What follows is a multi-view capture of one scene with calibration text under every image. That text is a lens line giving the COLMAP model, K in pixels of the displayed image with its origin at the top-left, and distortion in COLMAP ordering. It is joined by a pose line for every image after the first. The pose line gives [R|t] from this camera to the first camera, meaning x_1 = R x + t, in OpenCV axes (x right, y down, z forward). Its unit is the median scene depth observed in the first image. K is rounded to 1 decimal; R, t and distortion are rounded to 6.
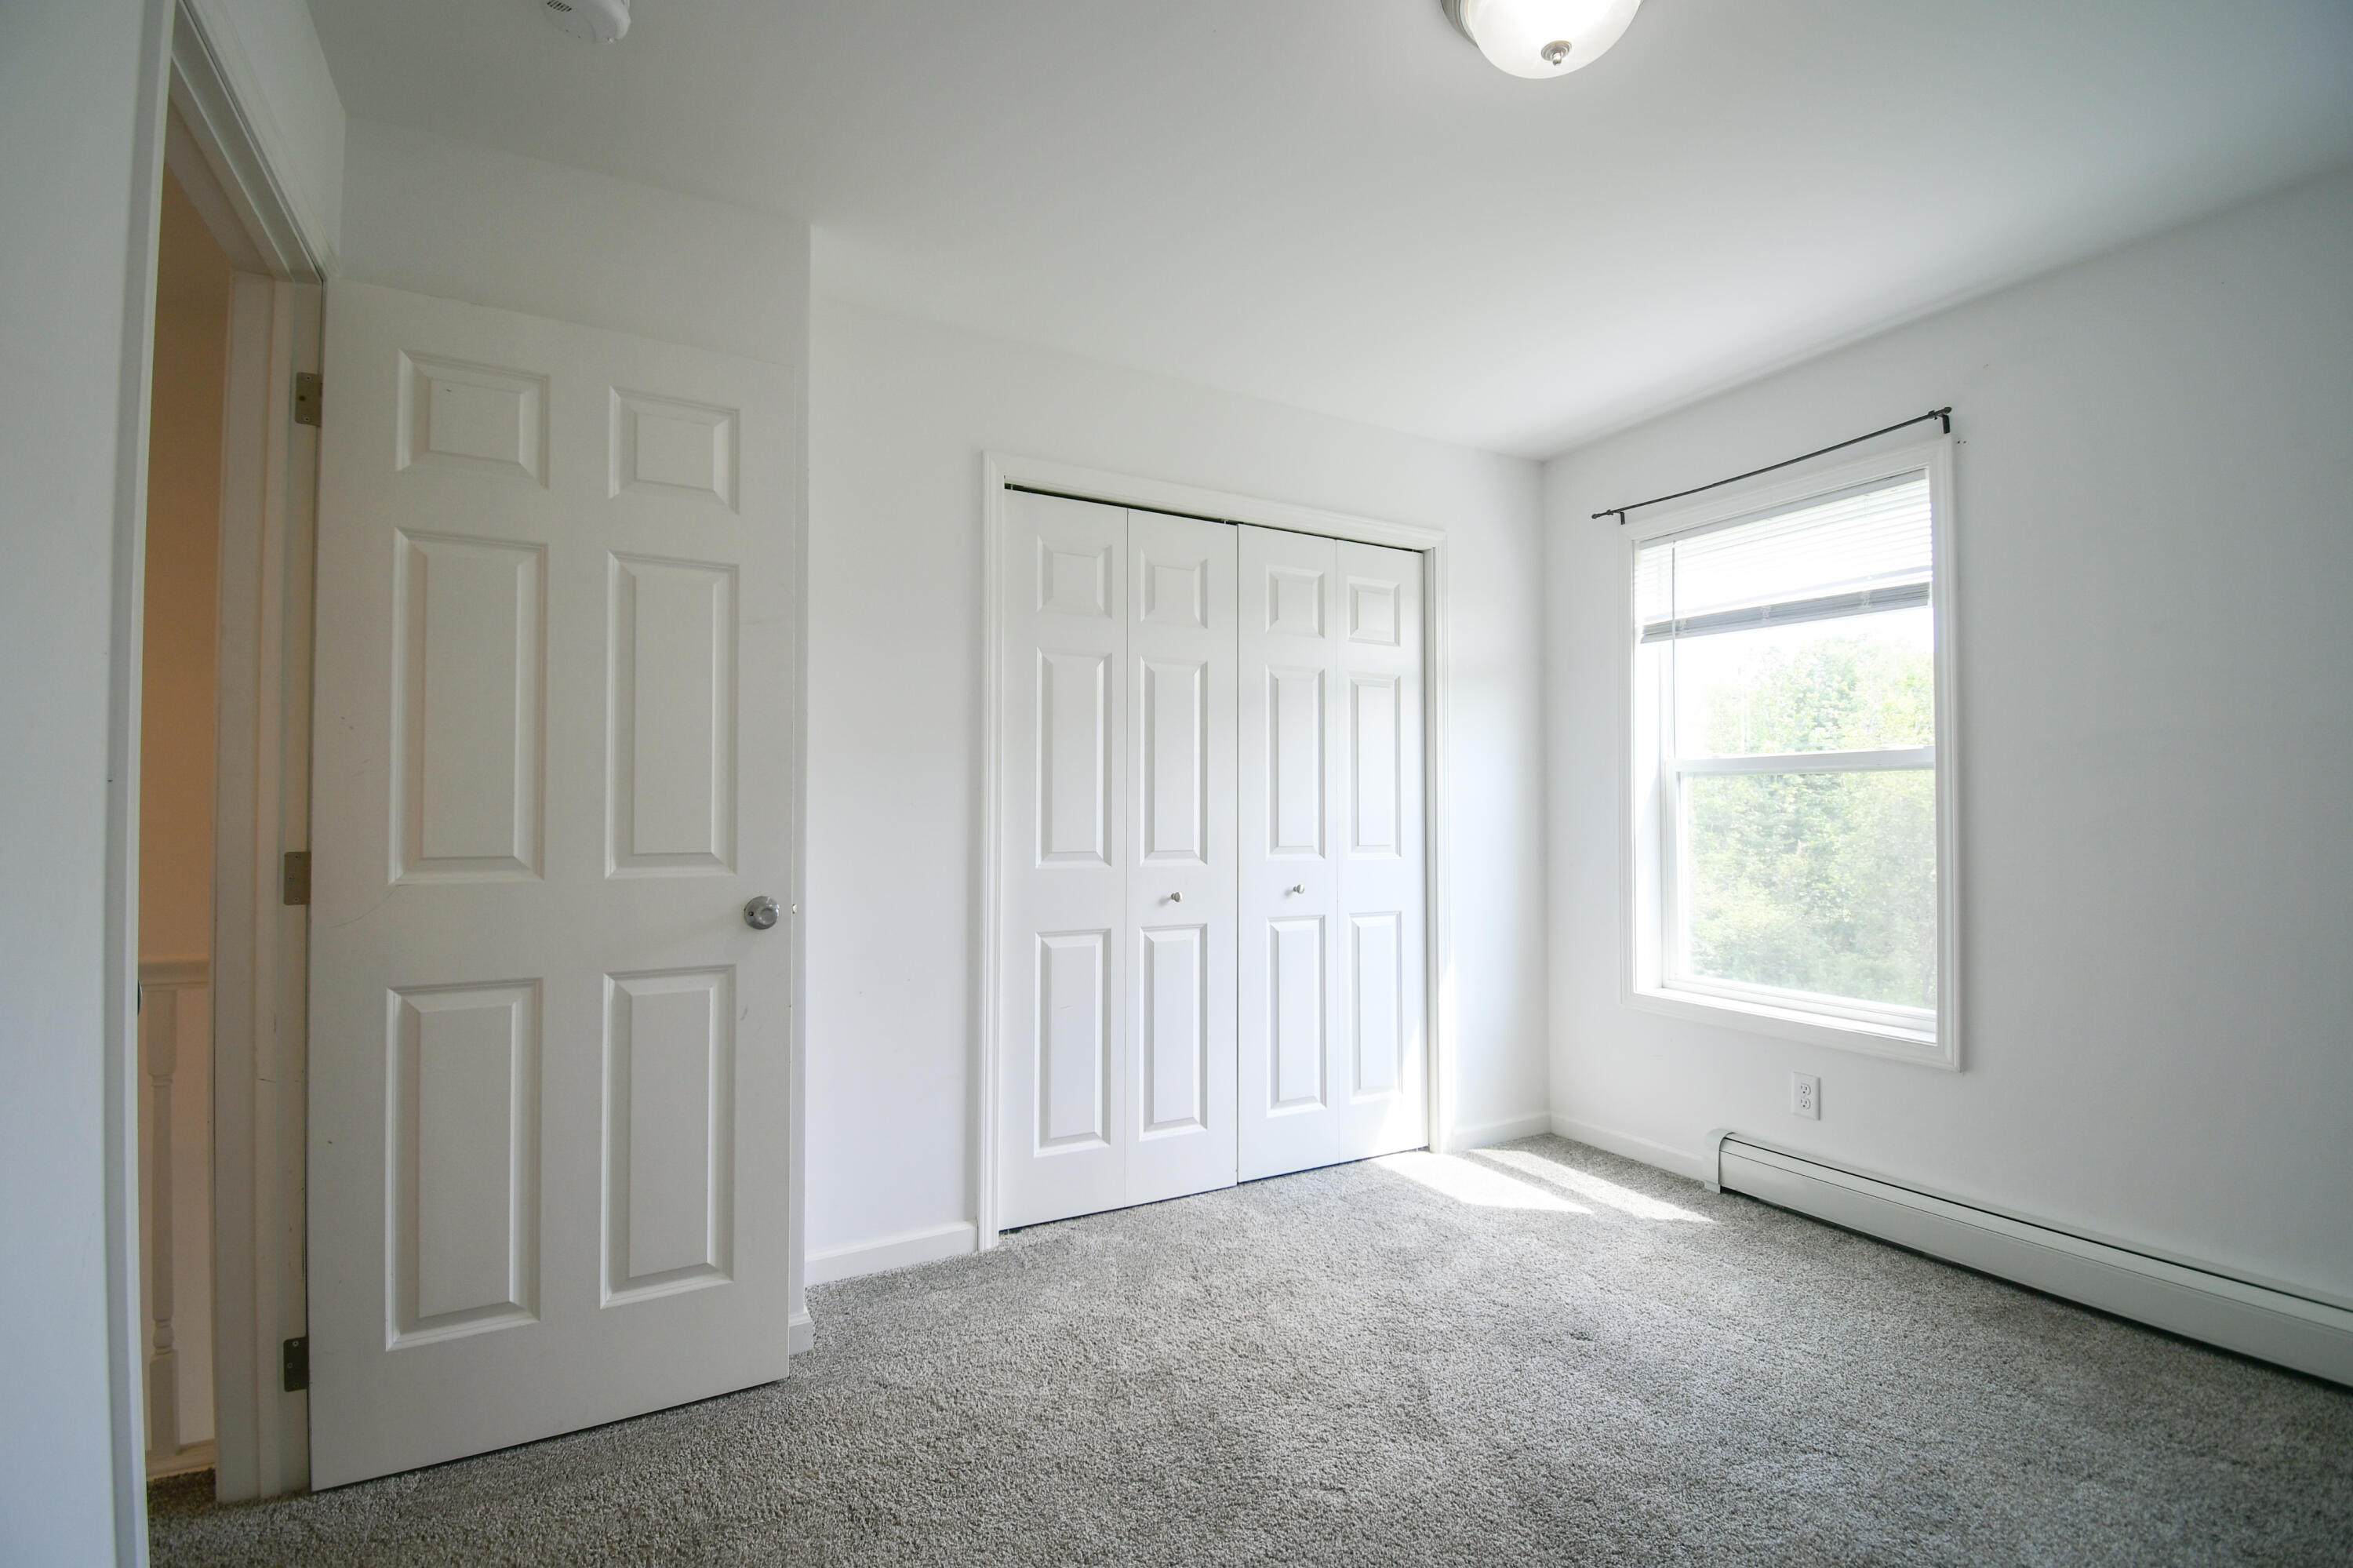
lens RADIAL K [[1046.7, 0, 1176.5], [0, 1046.7, 784.0], [0, 0, 1]] dist [0.000338, -0.016028]
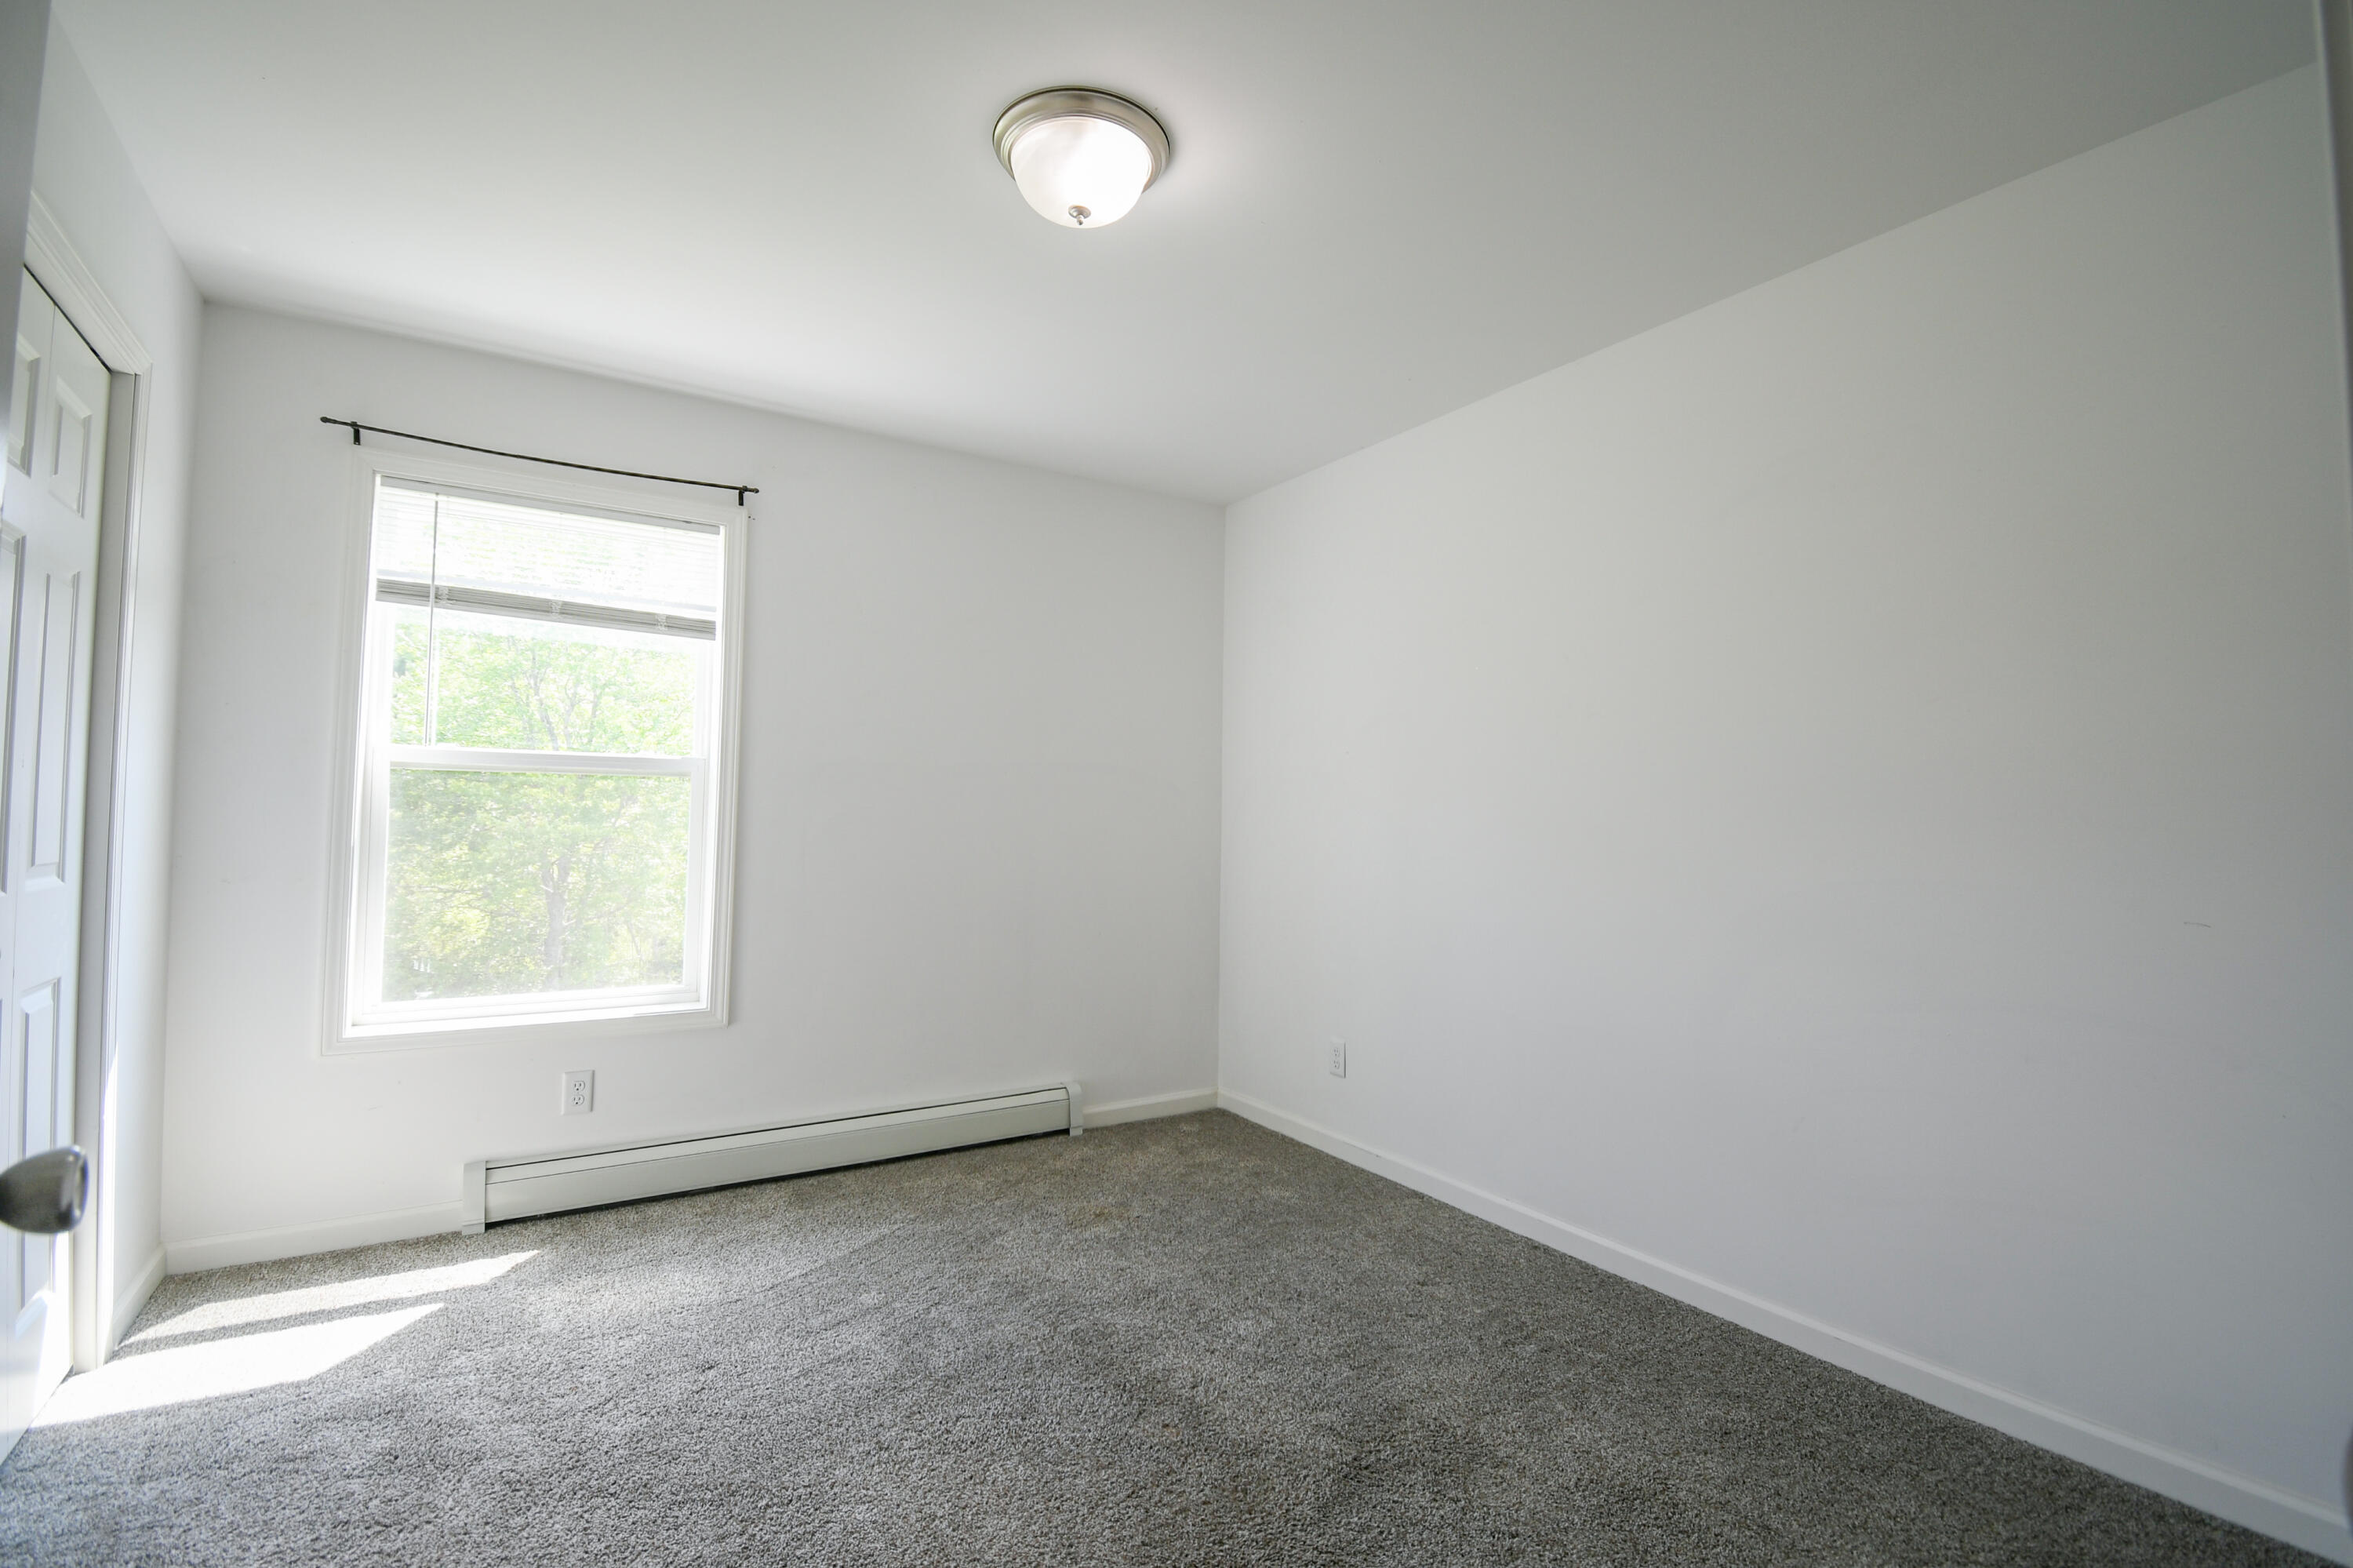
lens RADIAL K [[1046.7, 0, 1176.5], [0, 1046.7, 784.0], [0, 0, 1]] dist [0.000338, -0.016028]
pose [[-0.071829, 0.033876, 0.996841, -0.444085], [-0.038963, 0.998565, -0.036742, 0.013896], [-0.996656, -0.041479, -0.070406, 0.489465]]
